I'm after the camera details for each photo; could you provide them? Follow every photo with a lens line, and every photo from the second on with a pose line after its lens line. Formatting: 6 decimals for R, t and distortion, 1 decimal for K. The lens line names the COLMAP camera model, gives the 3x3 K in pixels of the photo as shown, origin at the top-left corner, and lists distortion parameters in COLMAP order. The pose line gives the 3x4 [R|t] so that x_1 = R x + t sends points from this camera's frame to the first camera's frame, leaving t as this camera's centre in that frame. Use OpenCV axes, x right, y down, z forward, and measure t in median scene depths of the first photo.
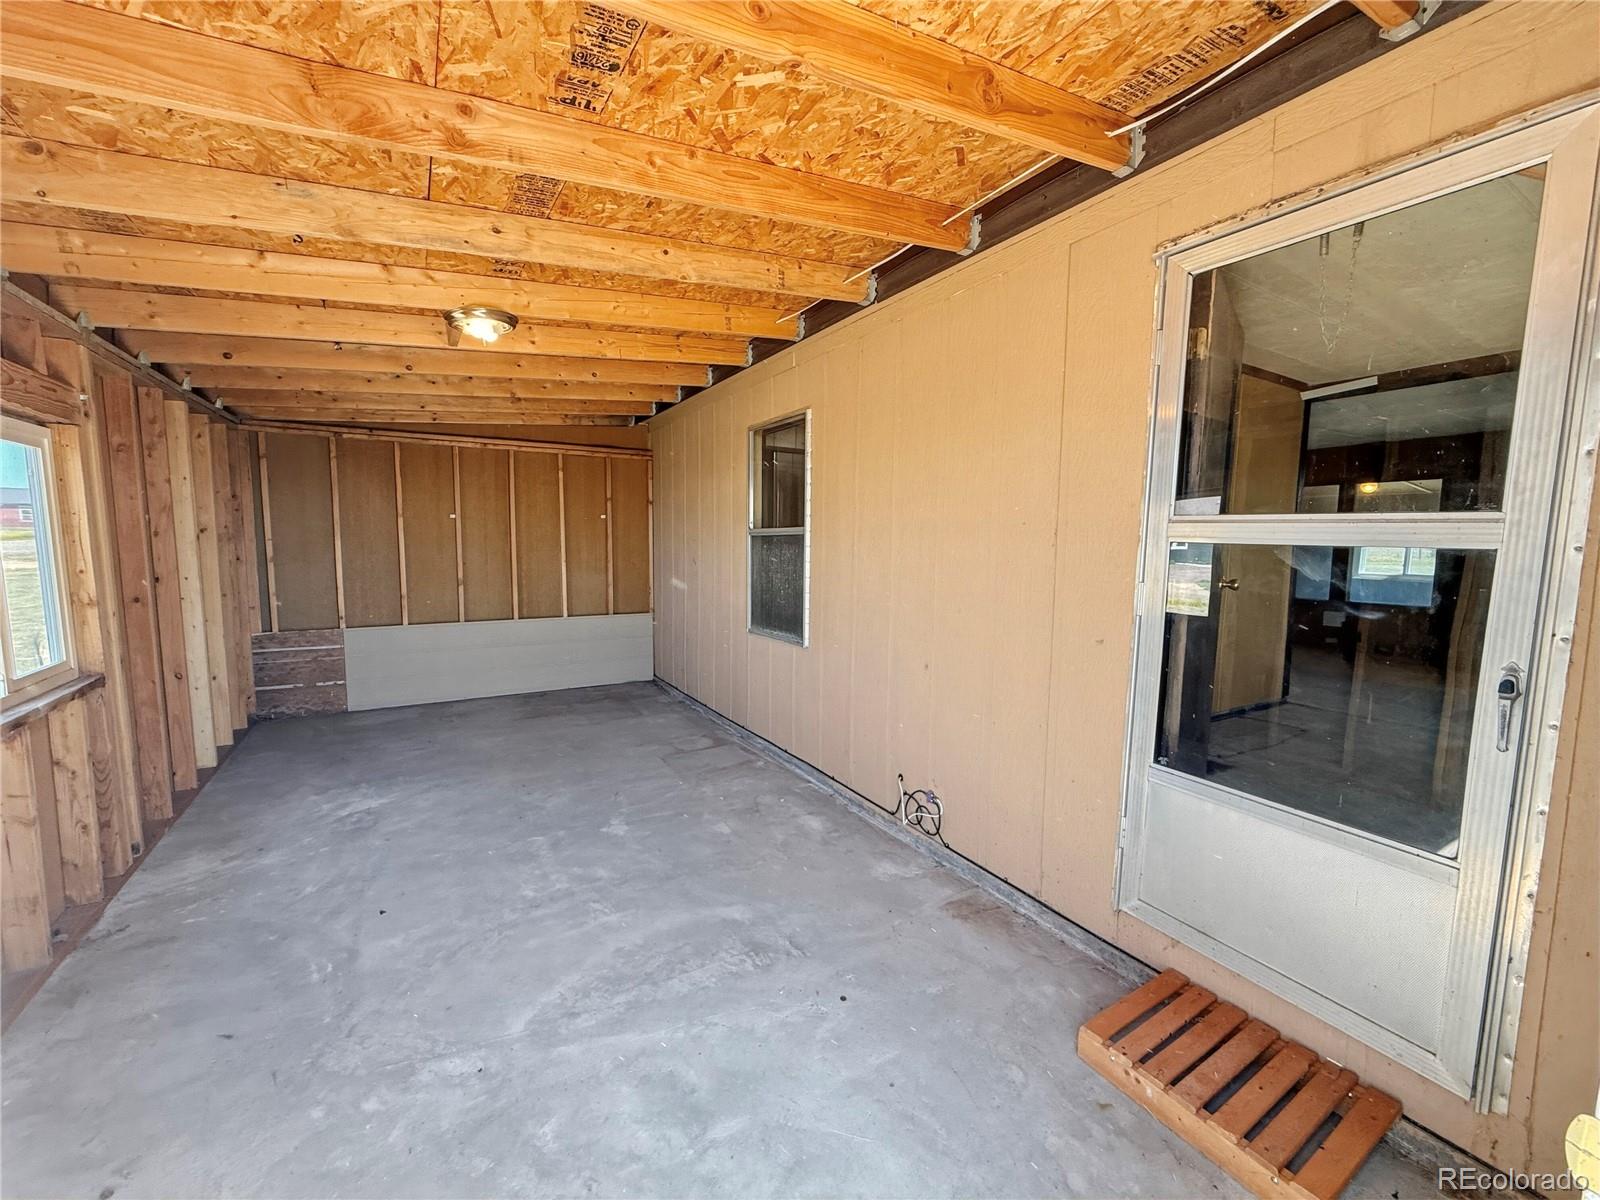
lens RADIAL K [[639.3, 0, 811.7], [0, 639.3, 597.6], [0, 0, 1]] dist [0.000695, -0.000156]
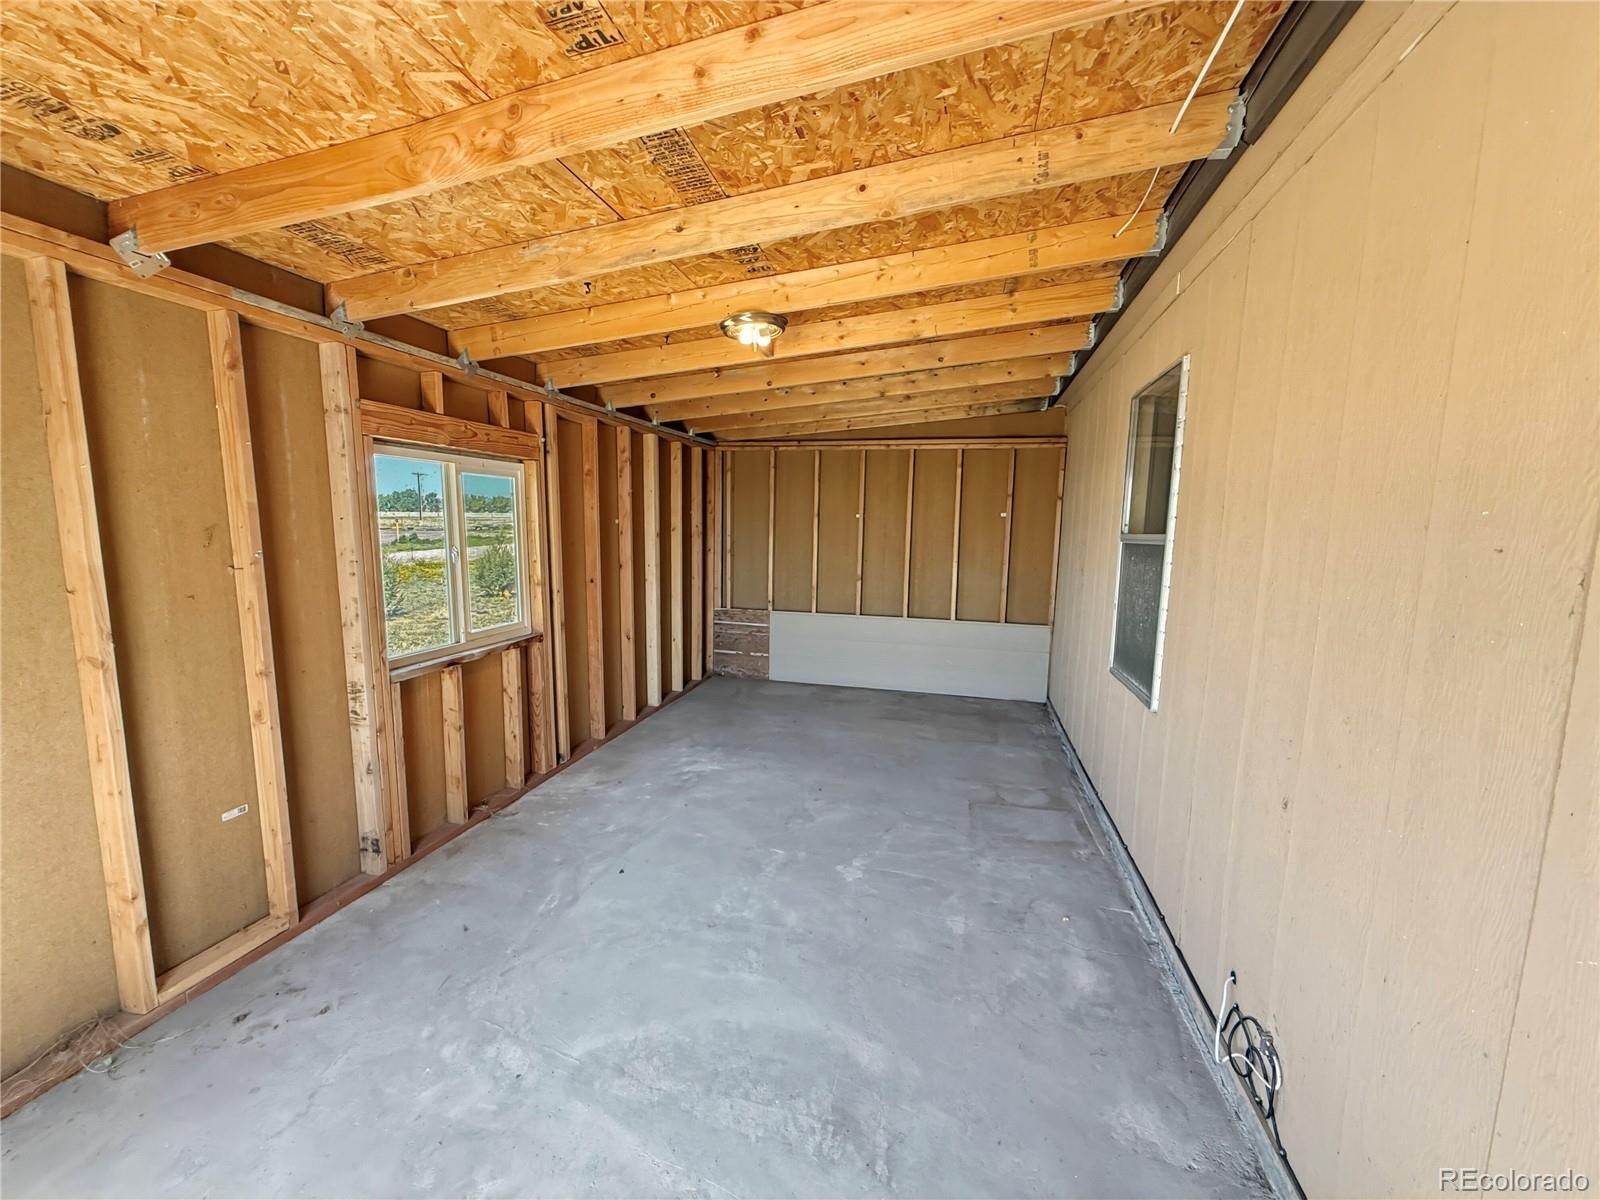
lens RADIAL K [[639.3, 0, 802.6], [0, 639.3, 598.9], [0, 0, 1]] dist [0.000695, -0.000156]
pose [[0.702946, 0.088066, -0.705770, 0.217728], [-0.077726, 0.995873, 0.046850, -0.048858], [0.706983, 0.021924, 0.706890, 0.280325]]
